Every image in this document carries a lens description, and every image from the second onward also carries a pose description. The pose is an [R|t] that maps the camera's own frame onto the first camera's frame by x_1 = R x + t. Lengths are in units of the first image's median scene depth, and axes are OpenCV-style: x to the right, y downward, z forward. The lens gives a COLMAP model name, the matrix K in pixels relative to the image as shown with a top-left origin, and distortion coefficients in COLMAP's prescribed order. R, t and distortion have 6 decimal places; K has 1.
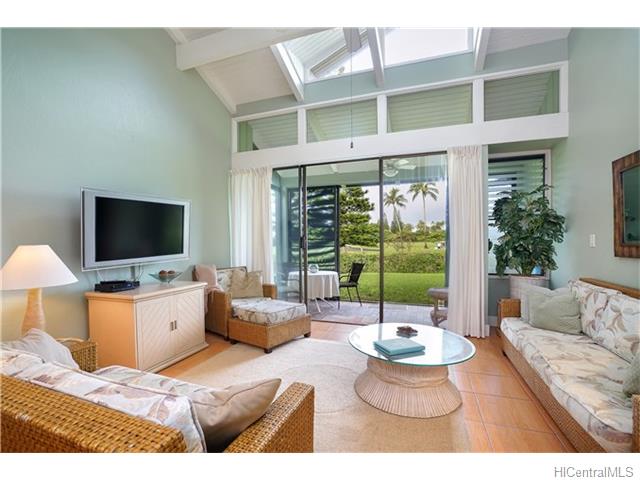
lens RADIAL K [[290.6, 0, 322.4], [0, 290.6, 244.4], [0, 0, 1]] dist [-0.002206, -0.000097]
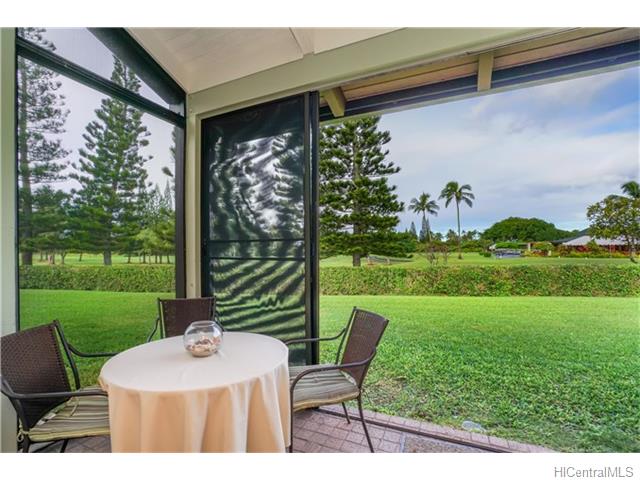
lens RADIAL K [[290.6, 0, 322.4], [0, 290.6, 244.4], [0, 0, 1]] dist [-0.002206, -0.000097]
pose [[0.995863, 0.009685, -0.090354, 0.015609], [-0.012392, 0.999489, -0.029450, -0.000719], [0.090022, 0.030447, 0.995474, 0.103584]]
